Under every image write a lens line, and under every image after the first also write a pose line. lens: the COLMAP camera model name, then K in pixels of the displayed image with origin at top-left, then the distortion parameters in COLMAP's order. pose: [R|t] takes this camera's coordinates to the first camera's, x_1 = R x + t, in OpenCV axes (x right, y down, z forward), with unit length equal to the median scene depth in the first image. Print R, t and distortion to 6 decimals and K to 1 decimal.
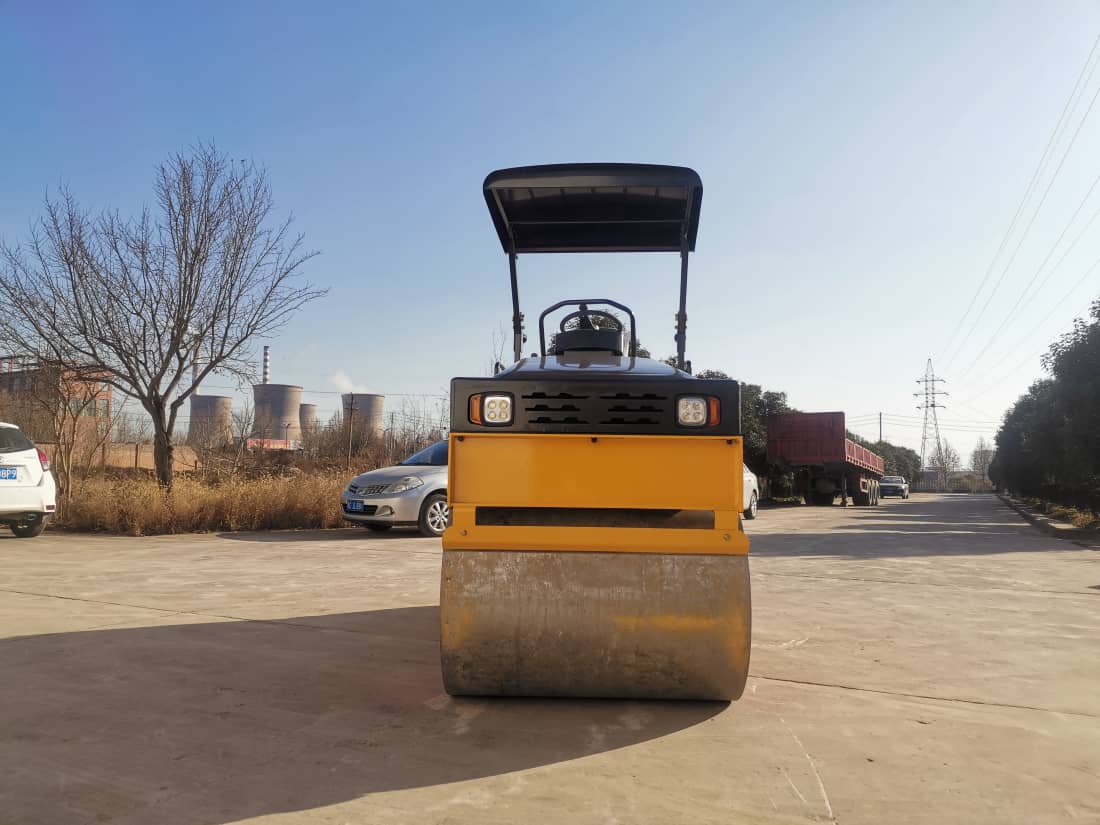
lens RADIAL K [[817.6, 0, 553.5], [0, 817.6, 412.4], [0, 0, 1]] dist [0.075719, -0.084192]
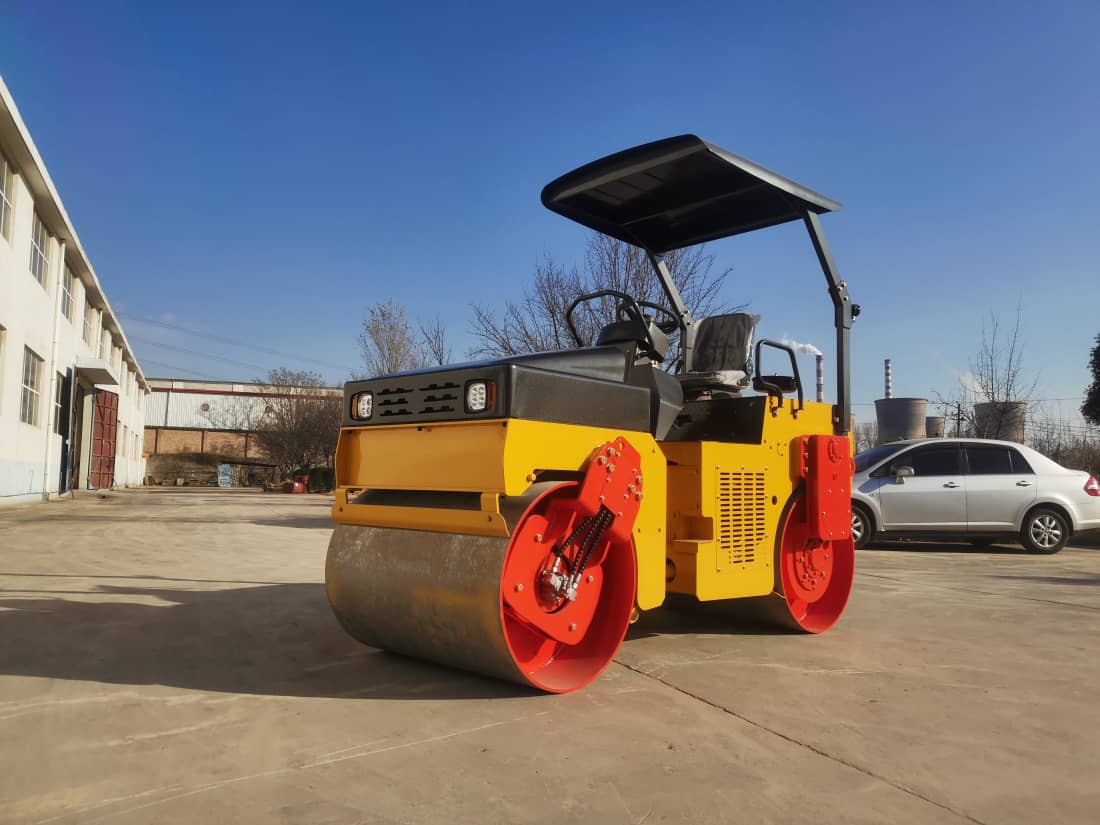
lens RADIAL K [[817.6, 0, 553.5], [0, 817.6, 412.4], [0, 0, 1]] dist [0.075719, -0.084192]
pose [[0.748720, -0.055576, -0.660553, 0.918619], [0.042689, 0.998453, -0.035618, 0.059305], [0.661510, -0.001530, 0.749934, 0.292430]]
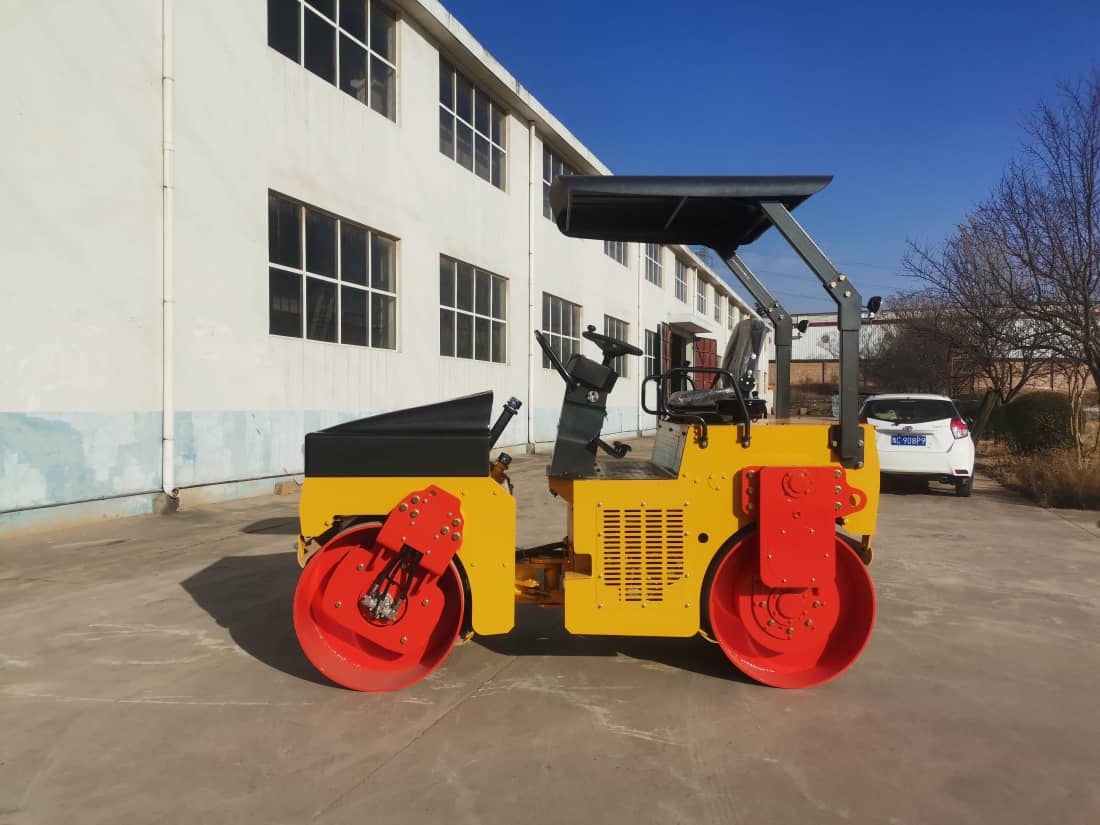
lens RADIAL K [[817.6, 0, 553.5], [0, 817.6, 412.4], [0, 0, 1]] dist [0.075719, -0.084192]
pose [[0.092453, 0.002449, -0.995714, 1.548343], [0.075665, 0.997088, 0.009478, -0.055424], [0.992838, -0.076217, 0.091998, 1.272405]]
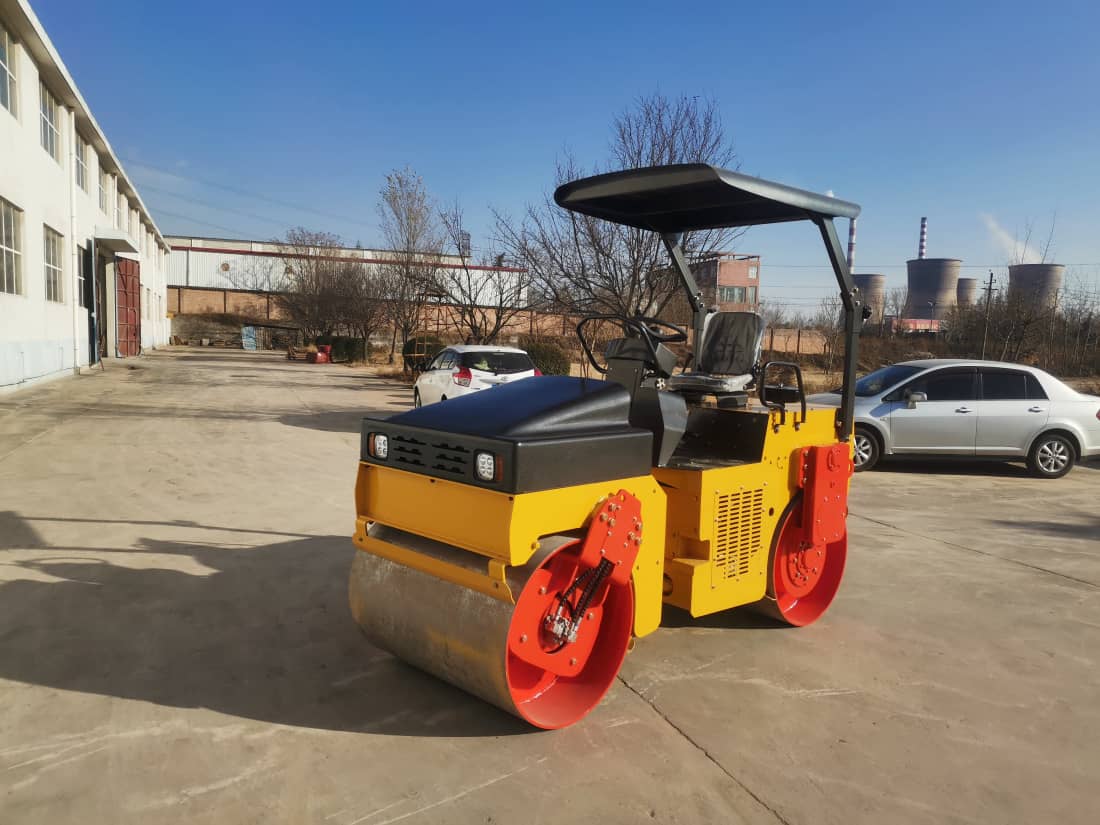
lens RADIAL K [[817.6, 0, 553.5], [0, 817.6, 412.4], [0, 0, 1]] dist [0.075719, -0.084192]
pose [[0.731694, 0.070582, -0.677970, 0.967909], [0.029147, 0.990475, 0.134573, -0.216120], [0.681010, -0.118227, 0.722667, 0.283185]]
